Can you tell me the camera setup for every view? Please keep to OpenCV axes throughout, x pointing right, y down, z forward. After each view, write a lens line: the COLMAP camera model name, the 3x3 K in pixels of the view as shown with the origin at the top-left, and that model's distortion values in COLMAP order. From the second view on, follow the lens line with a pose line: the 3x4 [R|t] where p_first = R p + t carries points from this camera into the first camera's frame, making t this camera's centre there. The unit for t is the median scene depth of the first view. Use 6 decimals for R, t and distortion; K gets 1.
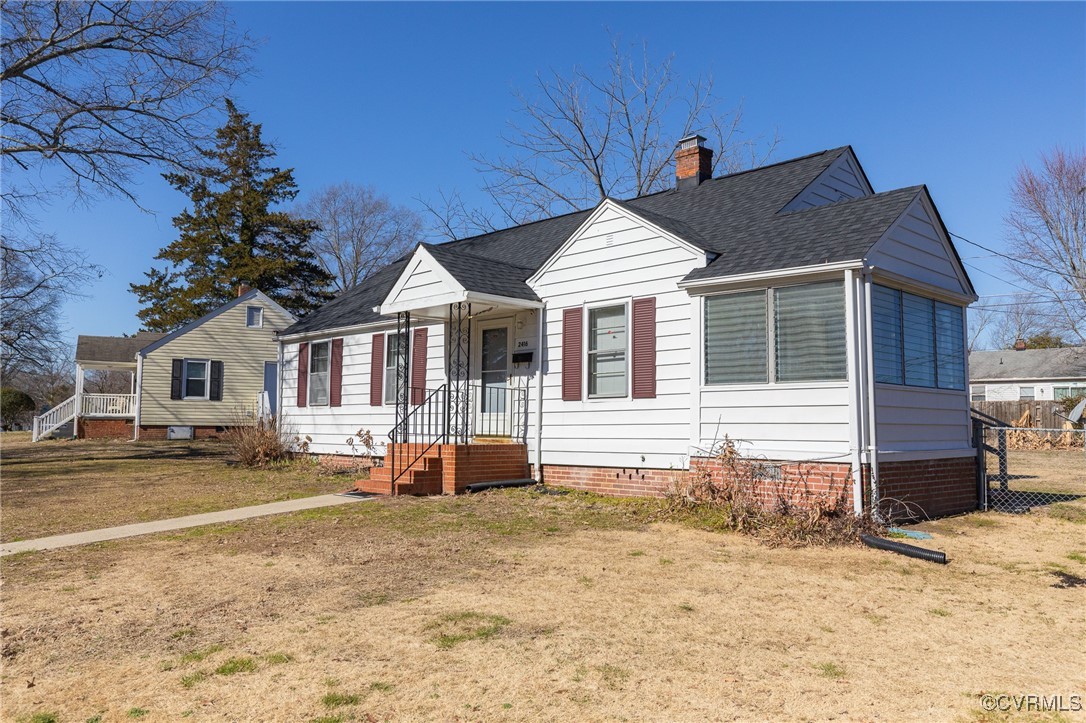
lens RADIAL K [[833.0, 0, 549.1], [0, 833.0, 325.8], [0, 0, 1]] dist [0.005600, -0.008469]
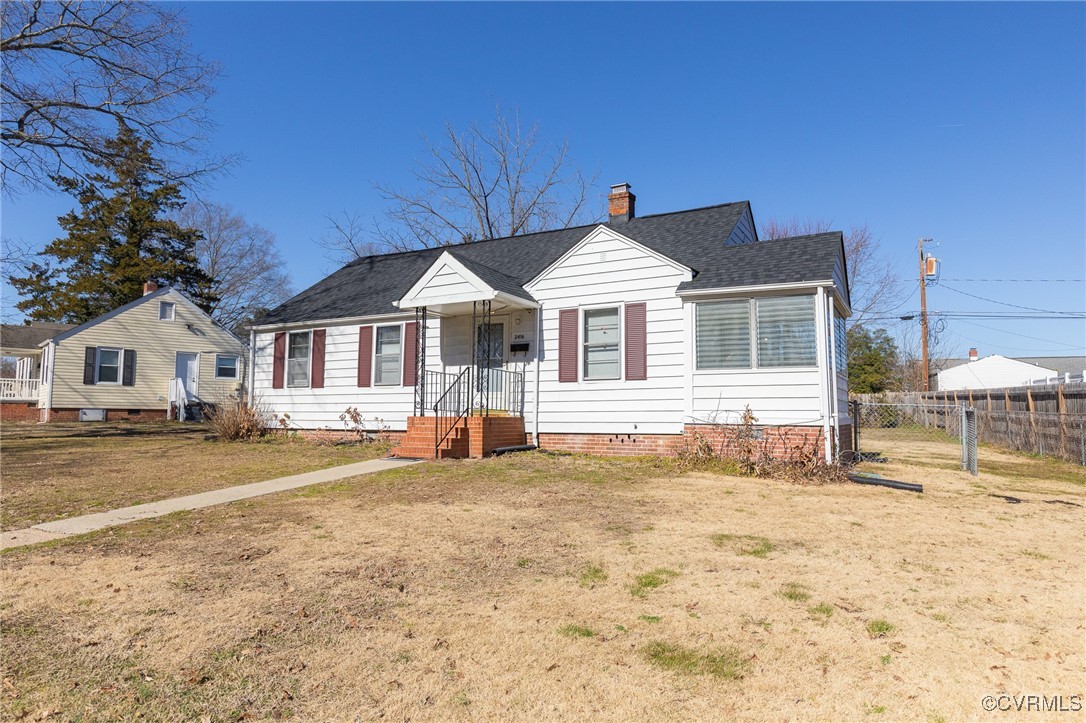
lens RADIAL K [[656.8, 0, 542.0], [0, 656.8, 333.2], [0, 0, 1]] dist [0.001111, 0.002242]
pose [[0.961831, 0.033390, 0.271598, -0.260794], [-0.032353, 0.999442, -0.008299, 0.023338], [-0.271723, -0.000804, 0.962375, 0.048772]]
